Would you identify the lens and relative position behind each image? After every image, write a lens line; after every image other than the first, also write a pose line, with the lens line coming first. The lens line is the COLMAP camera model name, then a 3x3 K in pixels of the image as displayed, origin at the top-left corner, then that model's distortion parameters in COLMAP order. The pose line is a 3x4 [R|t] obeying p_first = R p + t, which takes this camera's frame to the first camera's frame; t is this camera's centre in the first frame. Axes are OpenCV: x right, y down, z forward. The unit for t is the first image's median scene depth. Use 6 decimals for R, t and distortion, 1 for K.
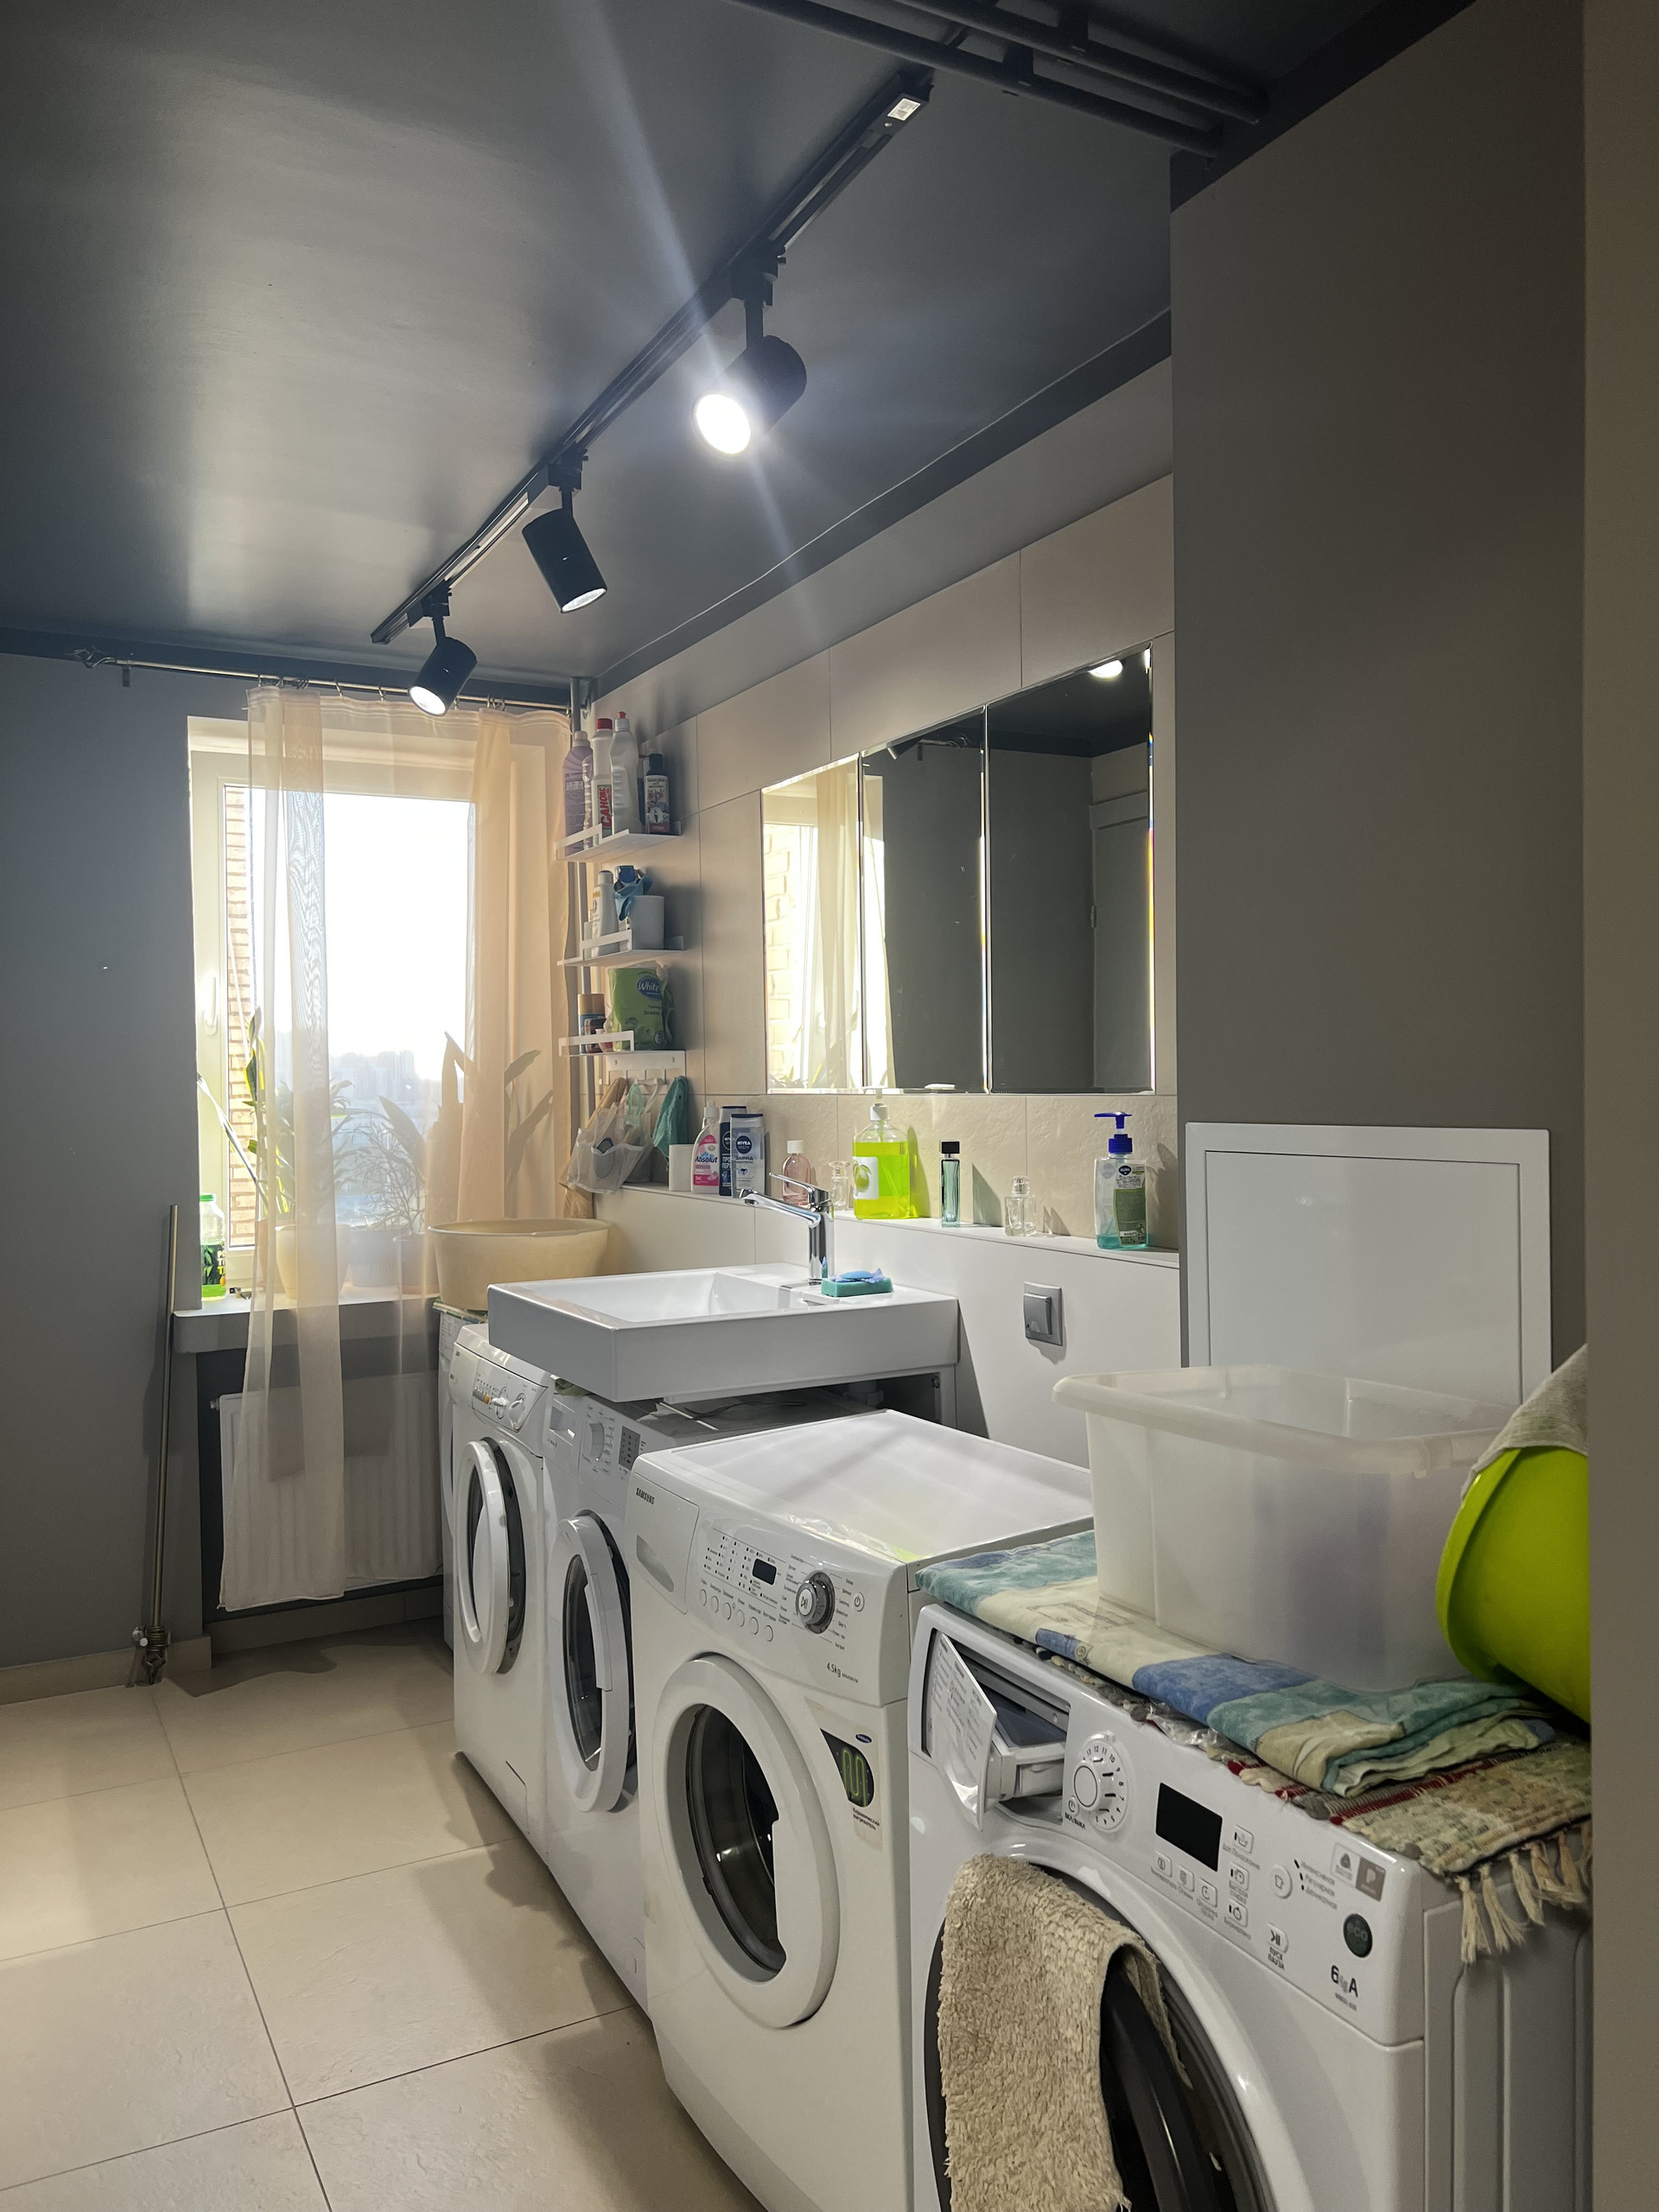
lens RADIAL K [[1659.8, 0, 836.0], [0, 1659.8, 1100.4], [0, 0, 1]] dist [0.055925, -0.055155]
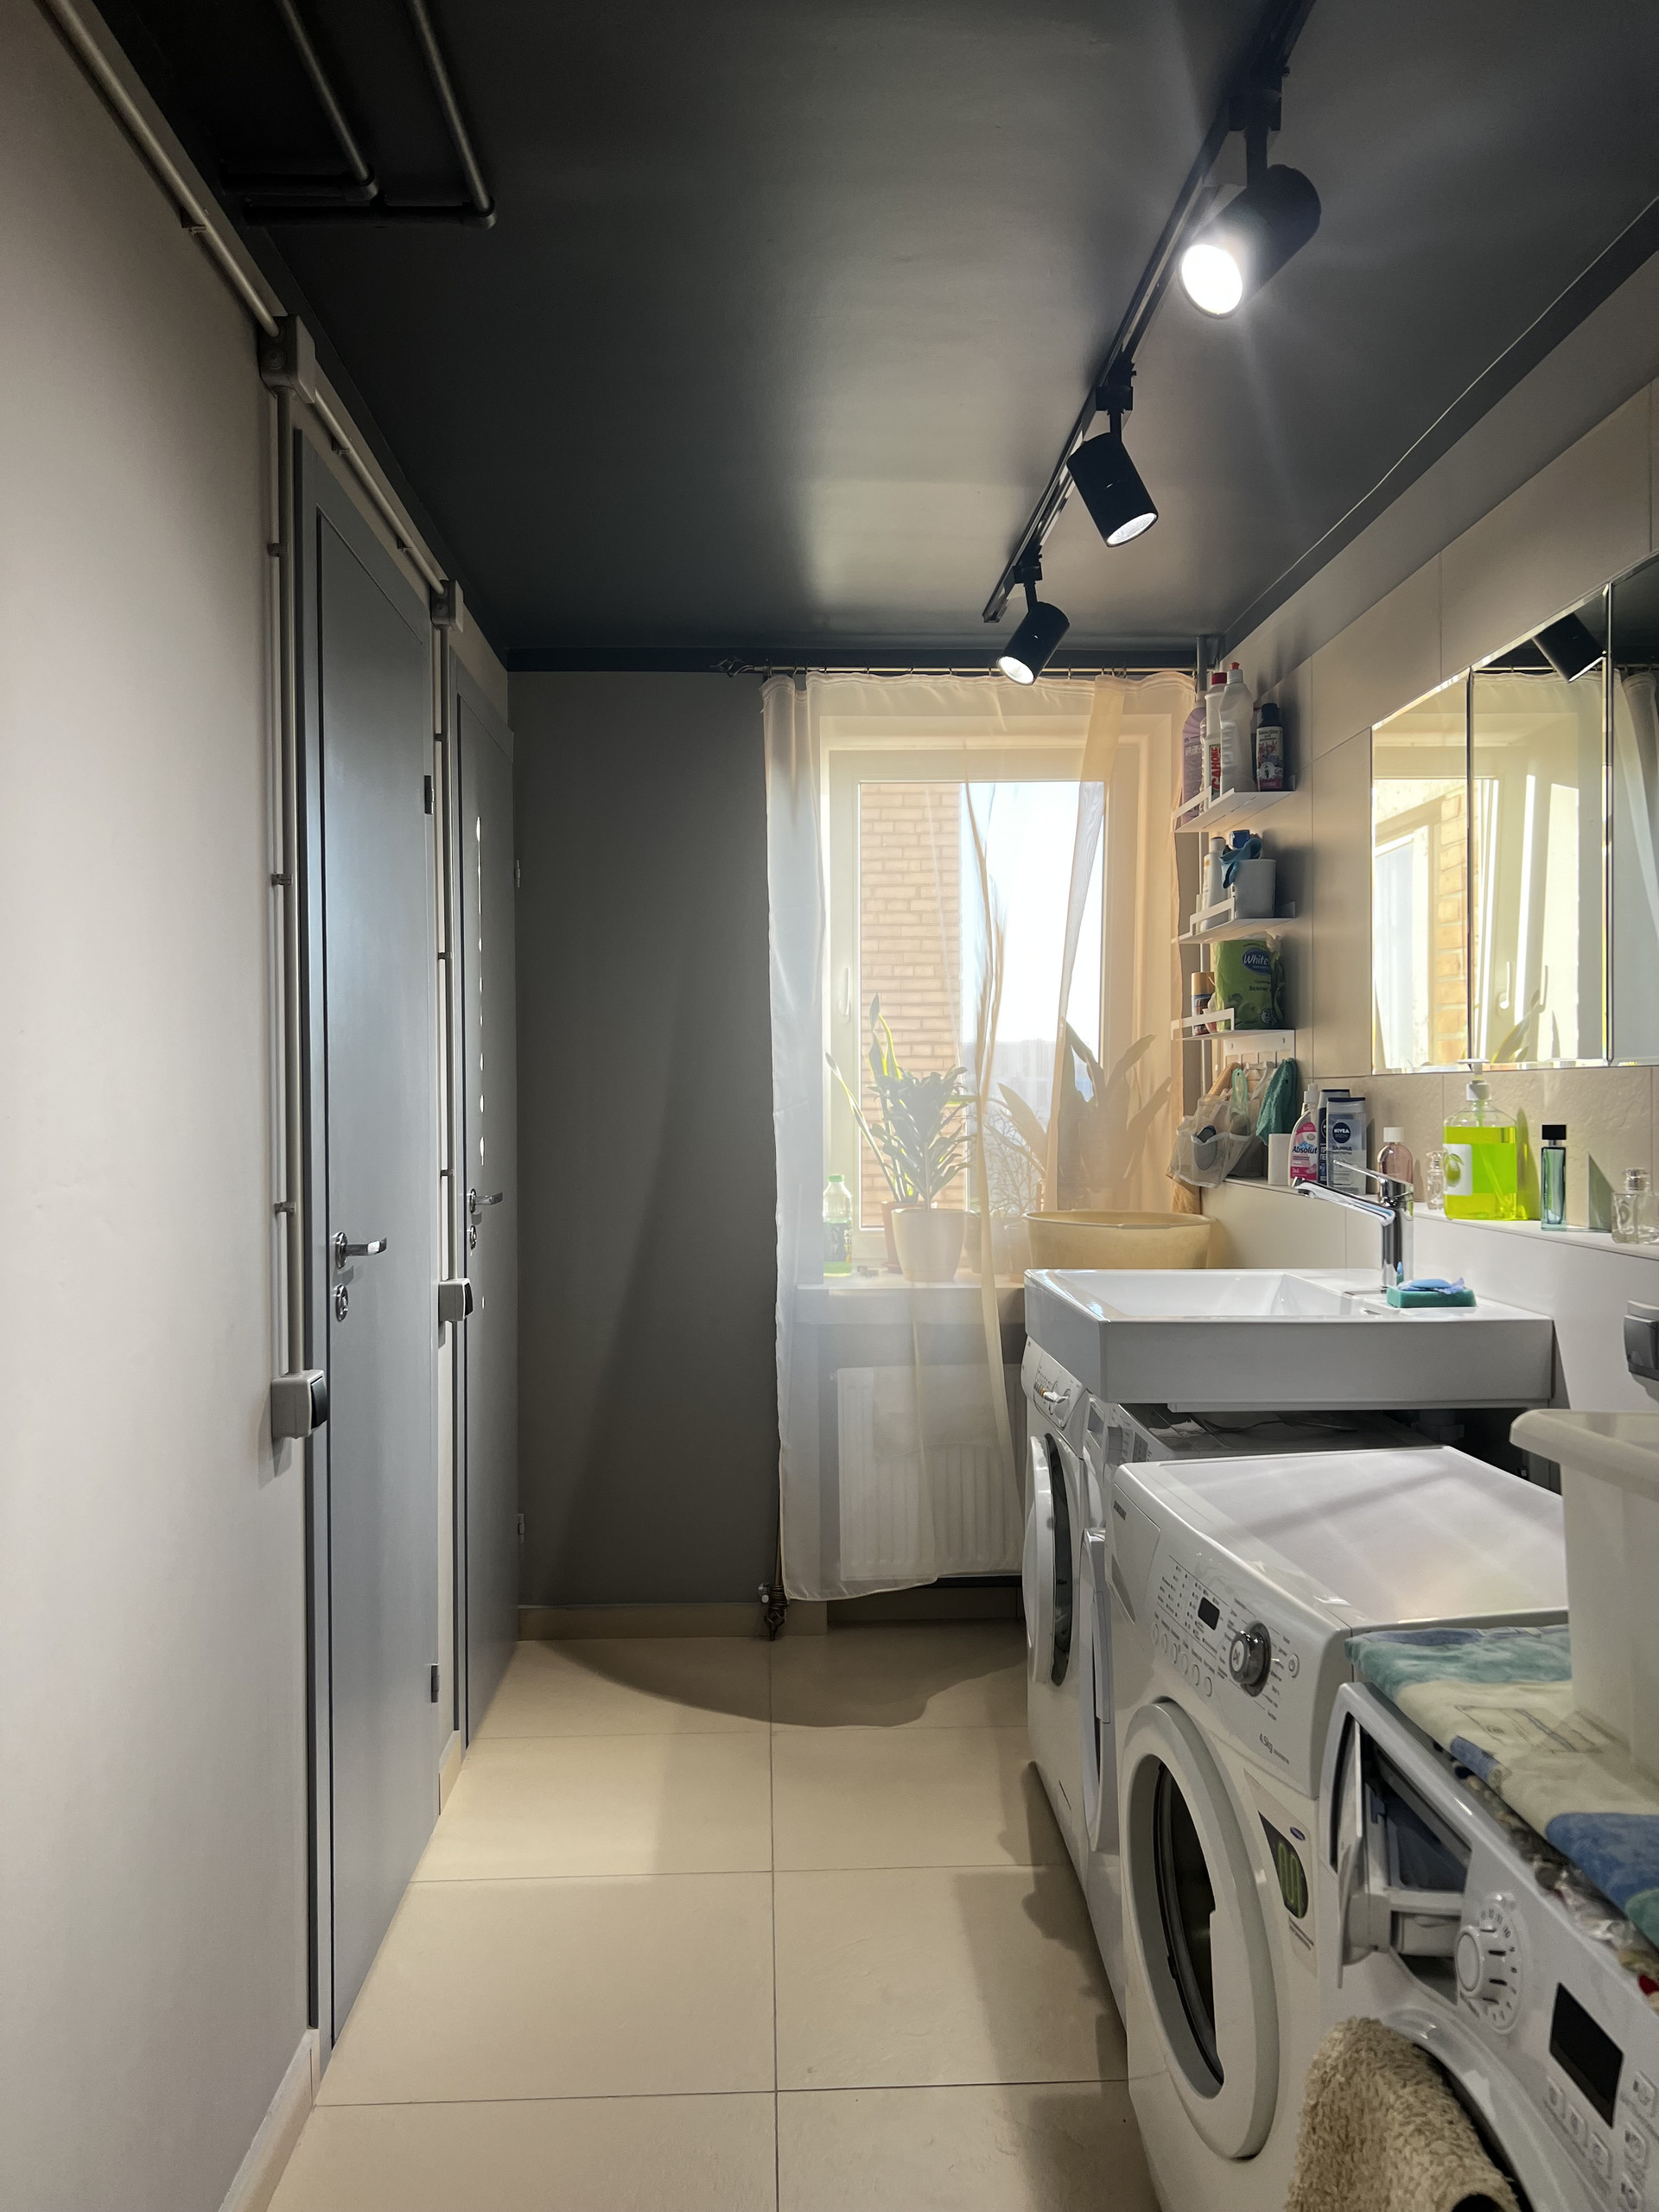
lens RADIAL K [[1659.8, 0, 827.4], [0, 1659.8, 1099.2], [0, 0, 1]] dist [0.055925, -0.055155]
pose [[0.897516, 0.008933, -0.440892, 0.104574], [-0.012048, 0.999918, -0.004267, 0.018908], [0.440818, 0.009142, 0.897550, 0.102111]]
